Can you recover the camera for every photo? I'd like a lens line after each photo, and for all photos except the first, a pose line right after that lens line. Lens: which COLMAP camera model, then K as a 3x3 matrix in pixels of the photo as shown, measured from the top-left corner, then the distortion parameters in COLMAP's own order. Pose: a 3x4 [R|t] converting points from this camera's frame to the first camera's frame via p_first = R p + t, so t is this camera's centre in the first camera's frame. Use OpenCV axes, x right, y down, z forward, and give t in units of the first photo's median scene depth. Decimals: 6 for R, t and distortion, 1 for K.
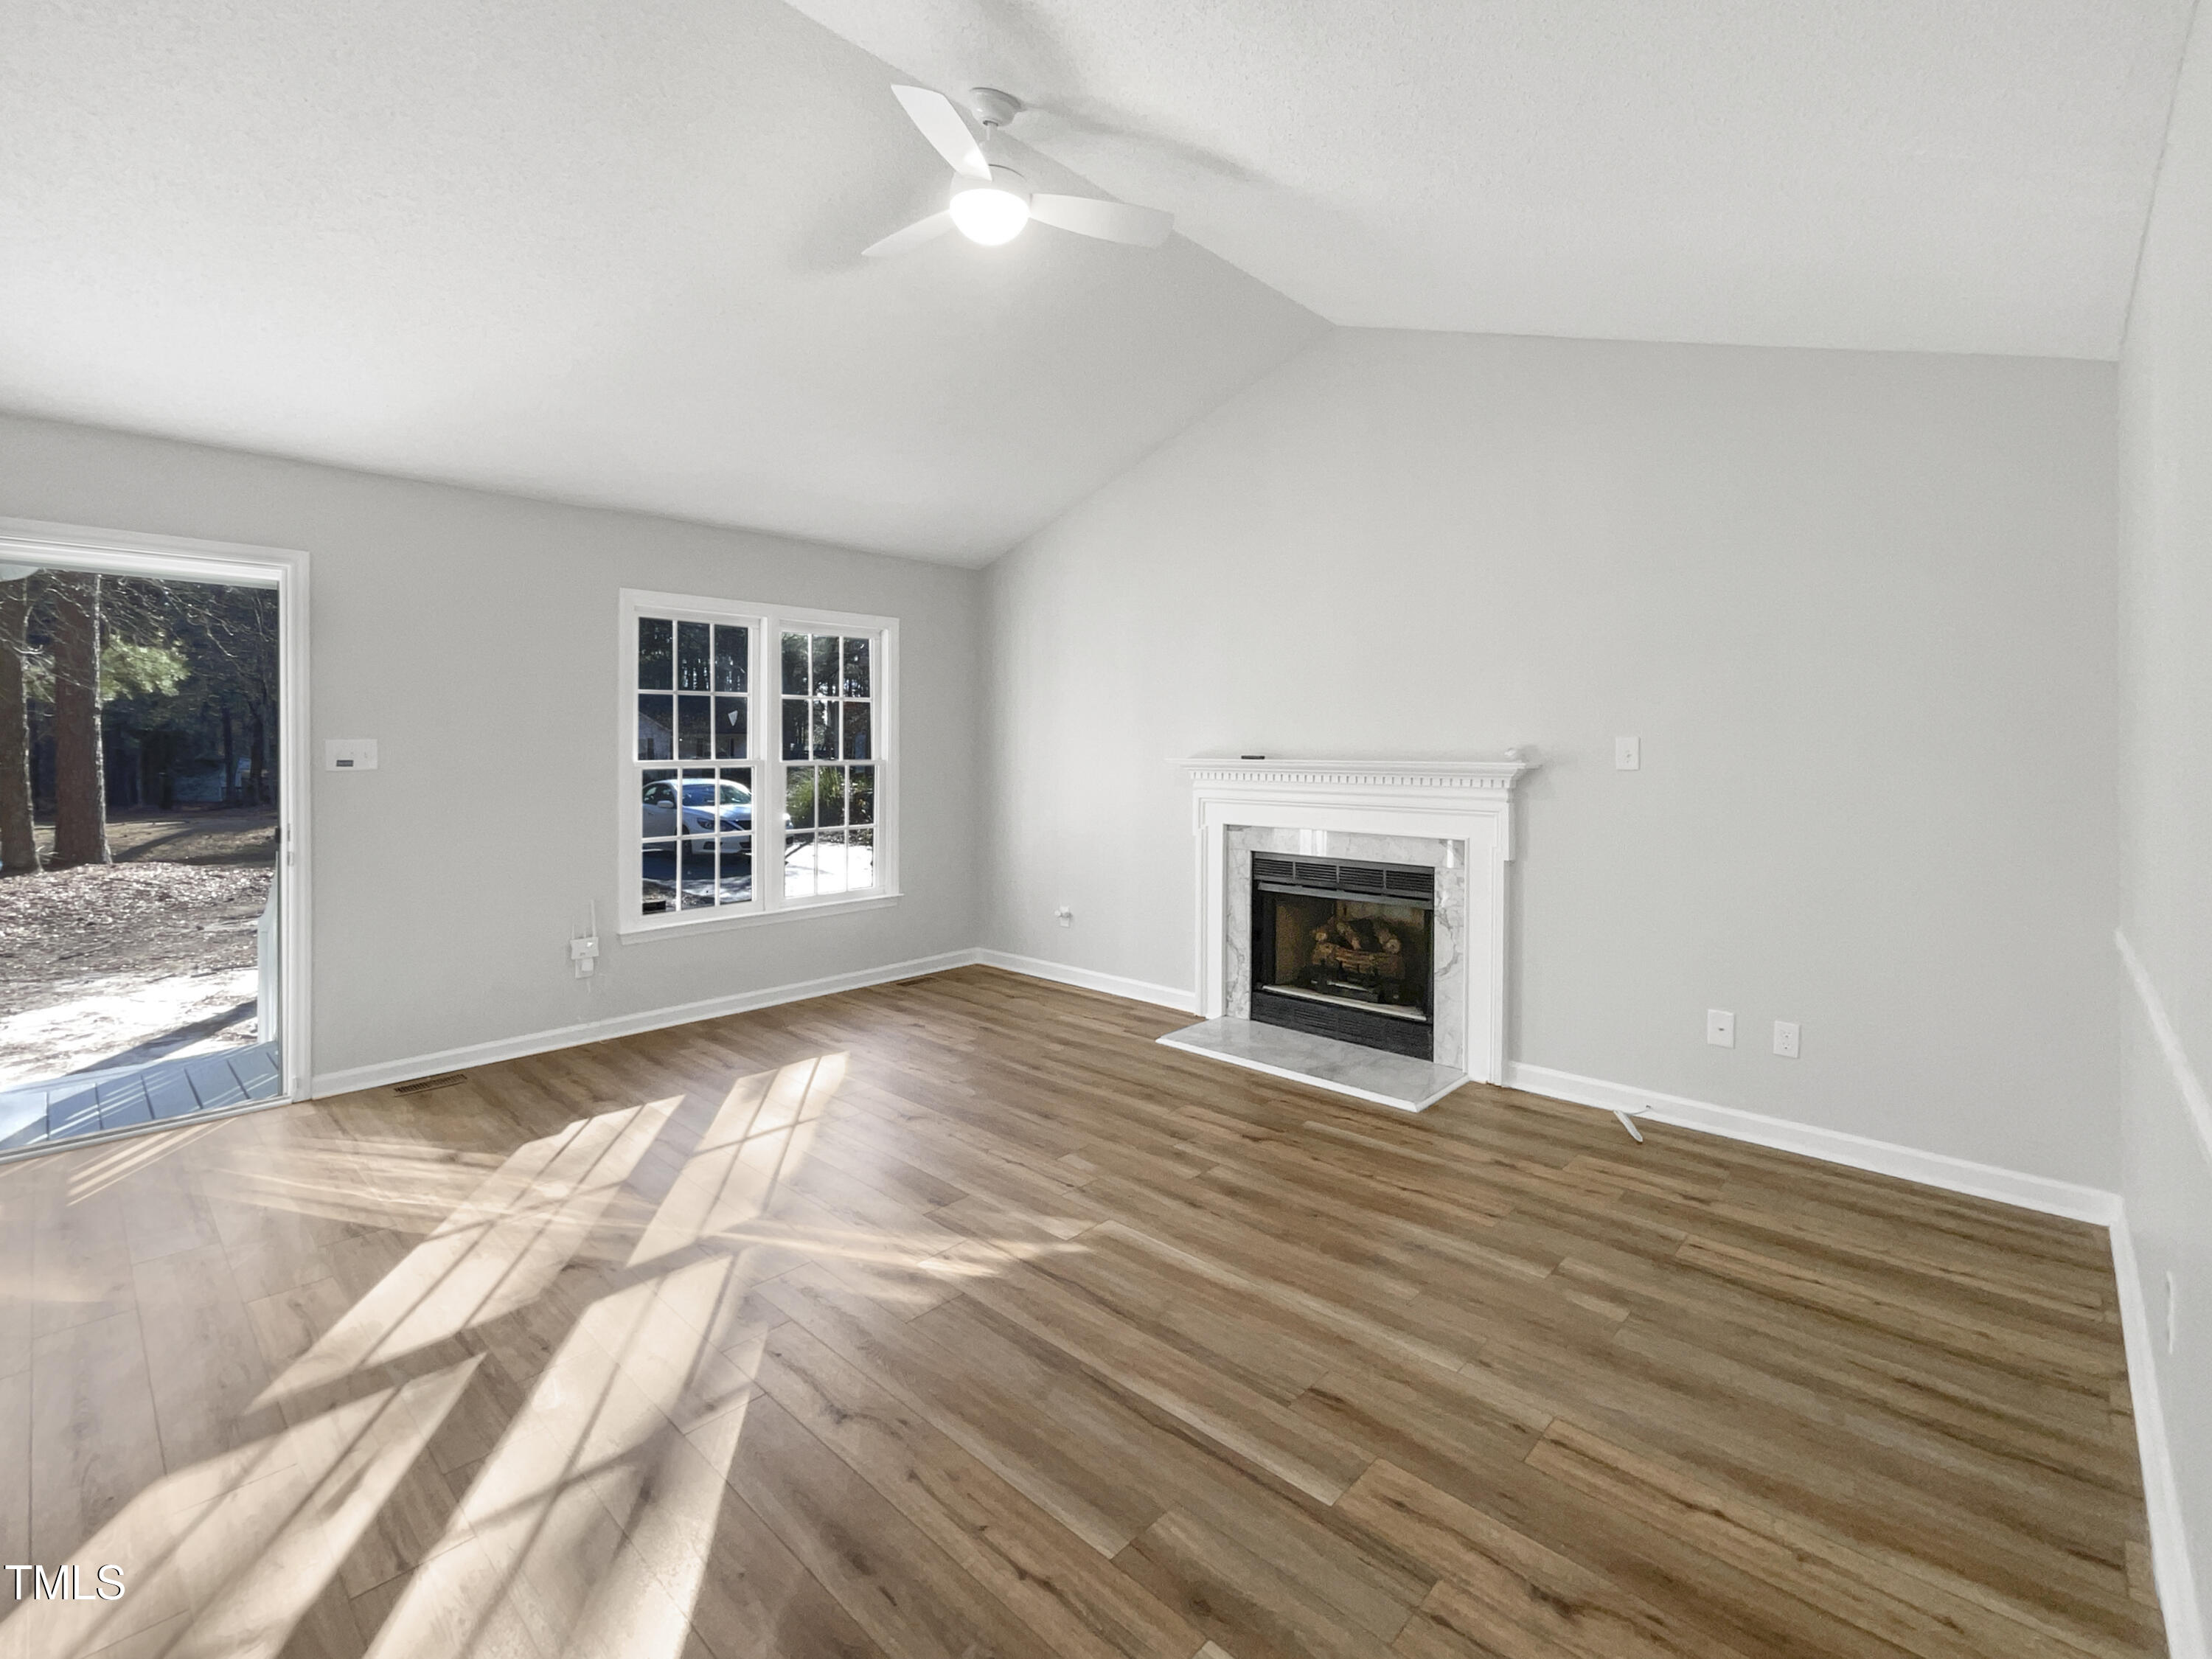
lens RADIAL K [[998.9, 0, 1102.2], [0, 998.9, 741.6], [0, 0, 1]] dist [-0.004142, 0.000424]
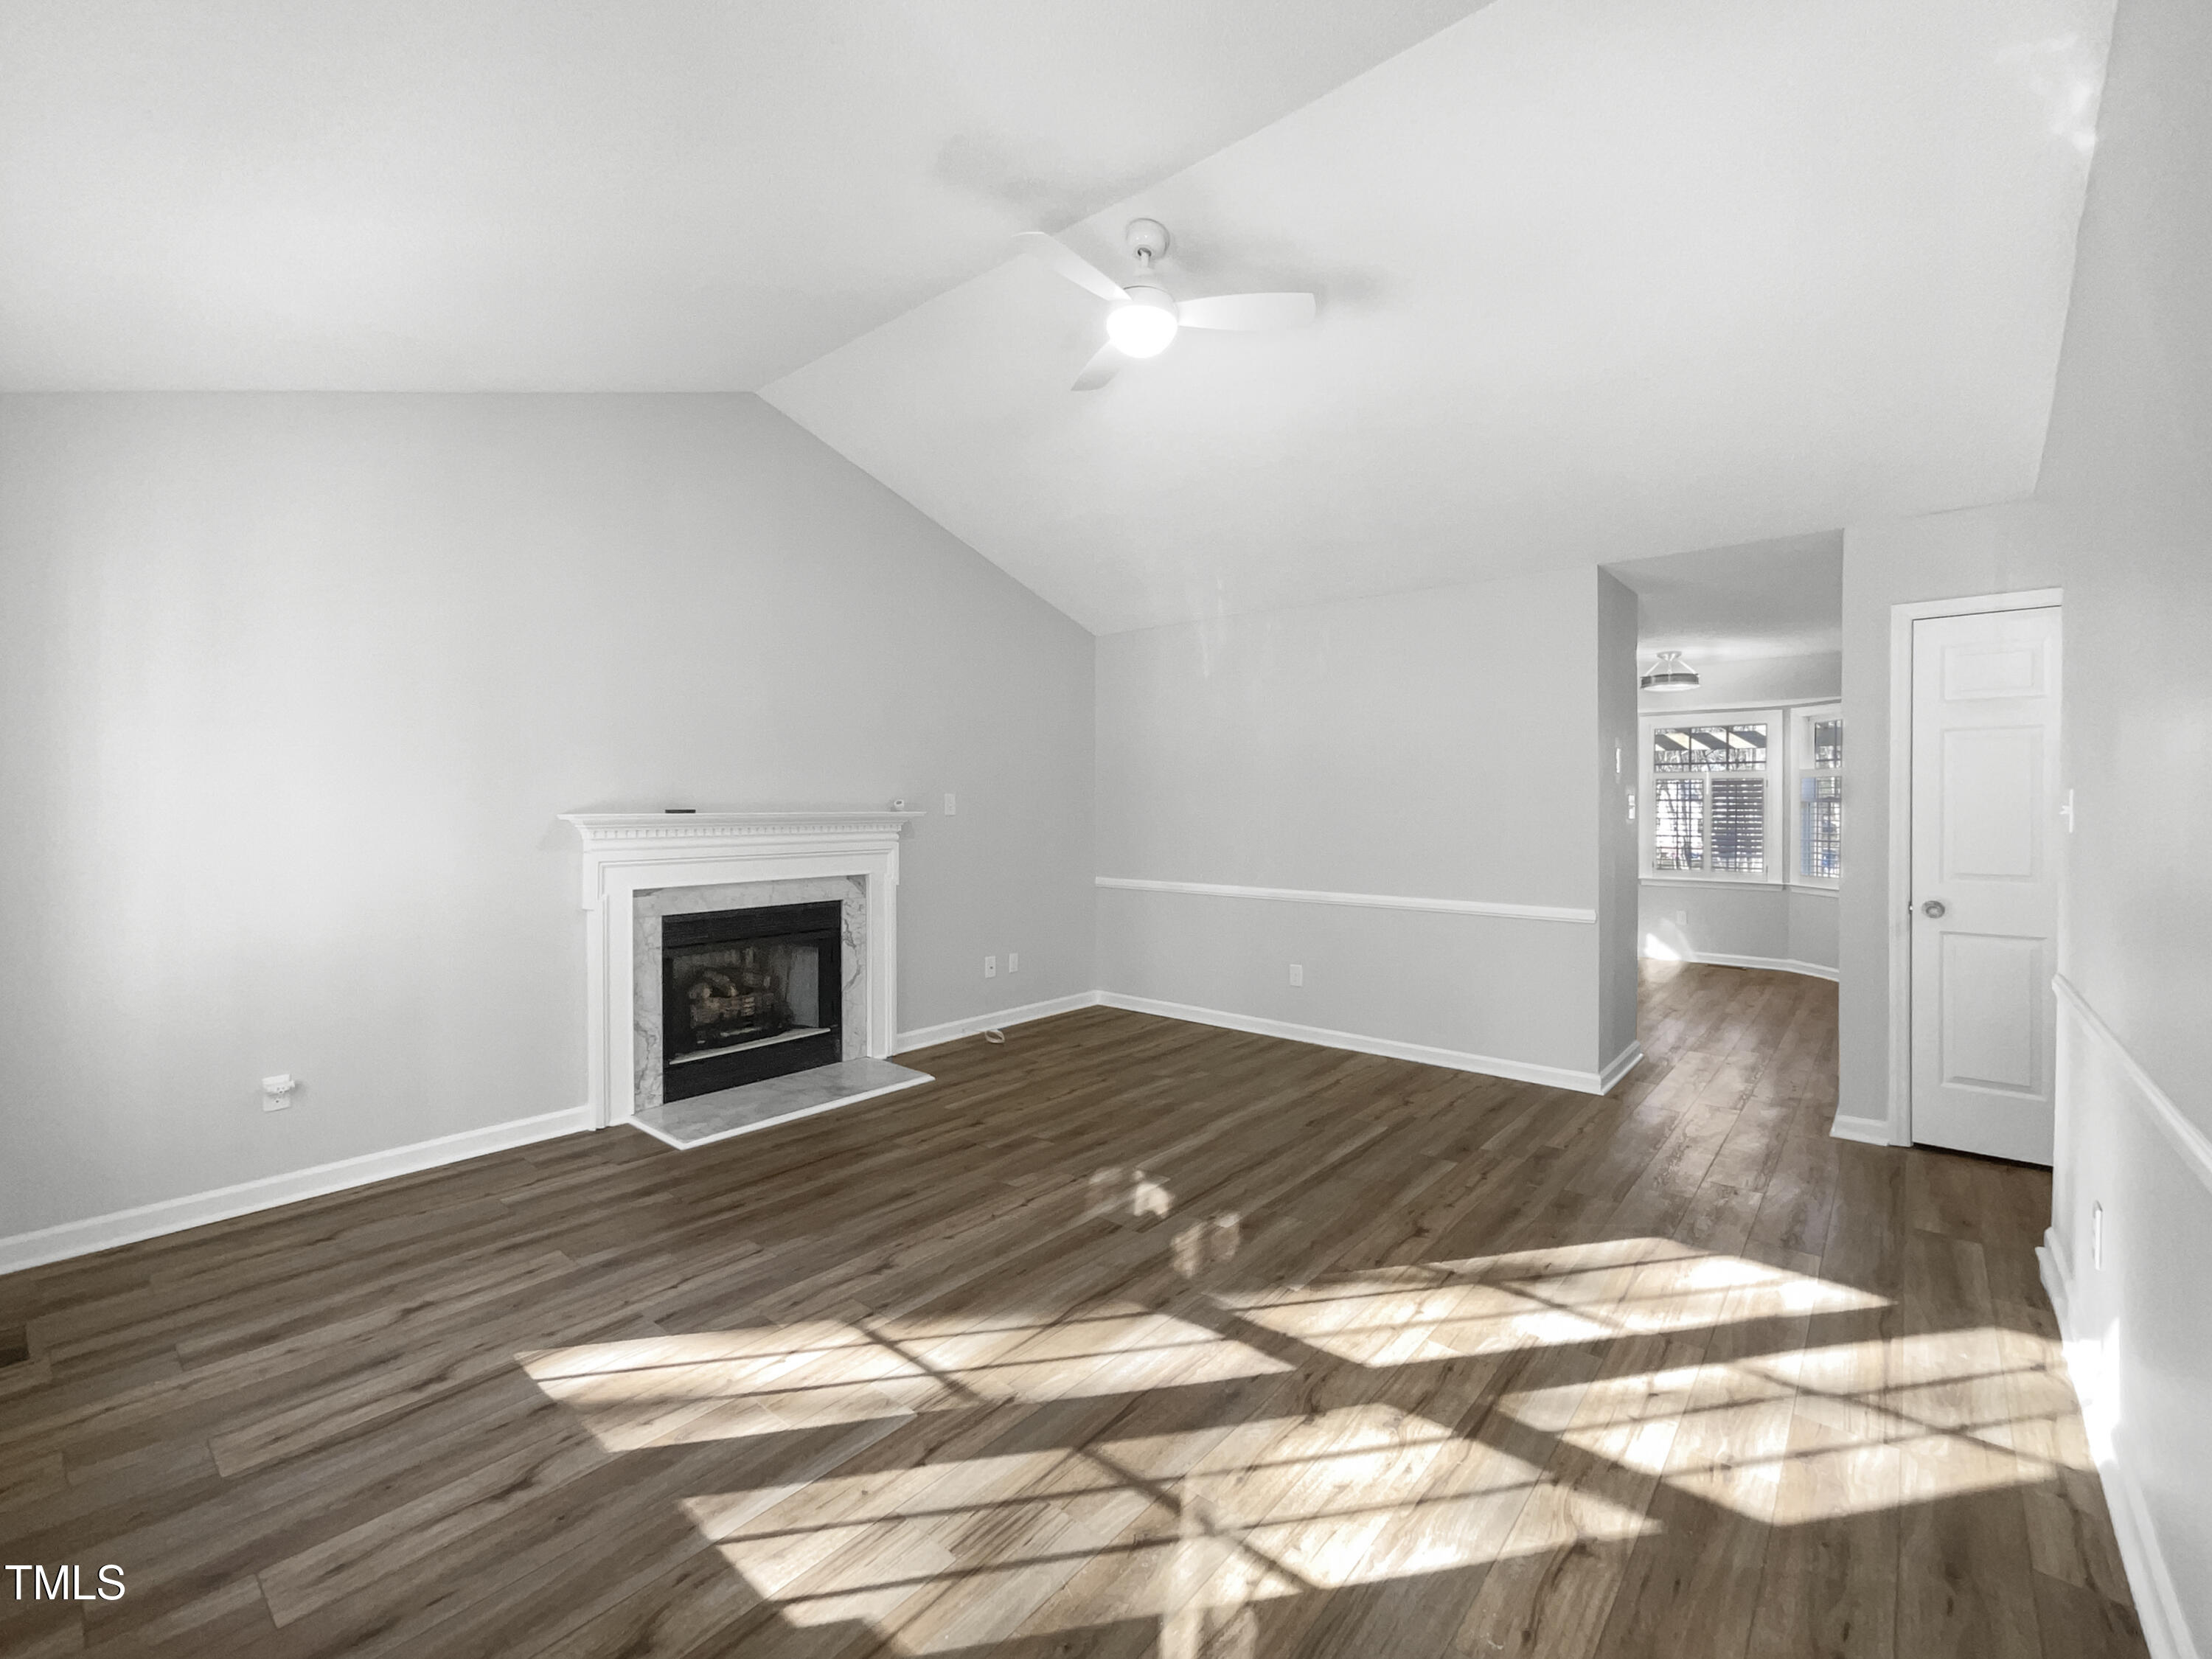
lens RADIAL K [[907.3, 0, 1106.3], [0, 907.3, 824.2], [0, 0, 1]] dist [-0.003284, 0.000087]
pose [[-0.028974, -0.023993, 0.999292, -0.951630], [-0.005810, 0.999699, 0.023834, 0.008480], [-0.999563, -0.005116, -0.029104, 0.888935]]
